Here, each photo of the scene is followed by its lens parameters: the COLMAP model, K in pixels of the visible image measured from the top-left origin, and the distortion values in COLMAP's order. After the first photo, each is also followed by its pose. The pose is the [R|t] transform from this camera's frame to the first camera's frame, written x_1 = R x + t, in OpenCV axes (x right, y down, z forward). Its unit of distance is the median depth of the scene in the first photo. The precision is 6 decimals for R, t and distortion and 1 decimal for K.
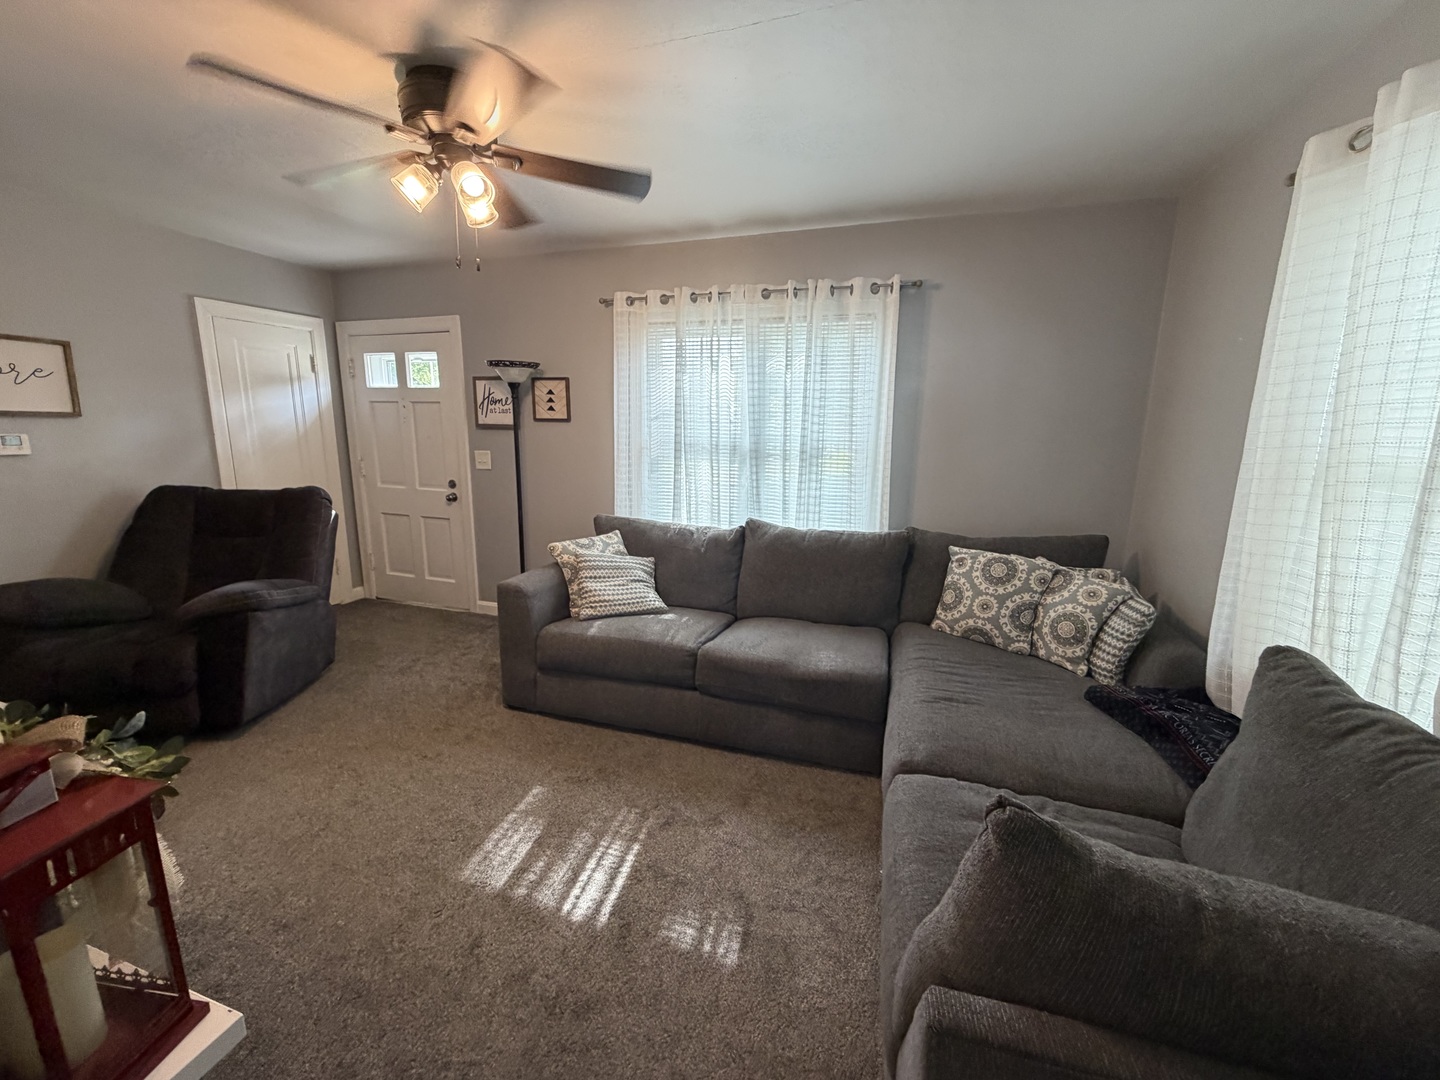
lens RADIAL K [[576.9, 0, 718.5], [0, 576.9, 536.9], [0, 0, 1]] dist [0.003394, -0.001222]
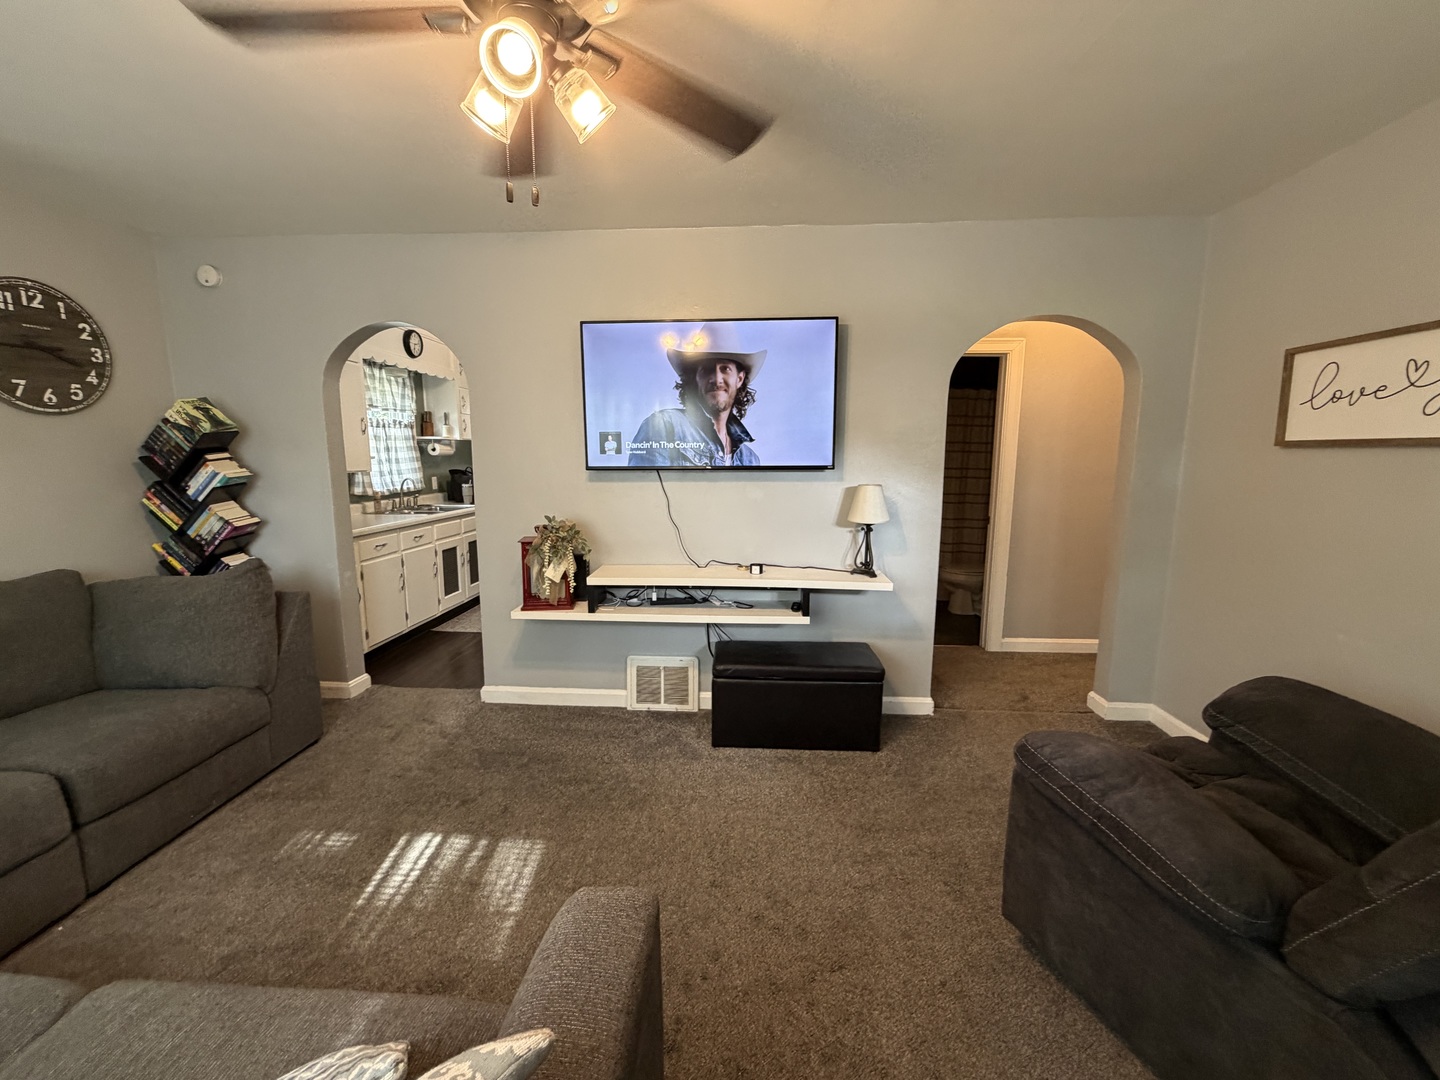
lens RADIAL K [[576.9, 0, 718.8], [0, 576.9, 537.6], [0, 0, 1]] dist [0.003394, -0.001222]
pose [[-0.967386, 0.019971, -0.252517, -0.509402], [-0.064787, 0.944221, 0.322876, -0.367028], [0.244880, 0.328706, -0.912133, 1.921820]]
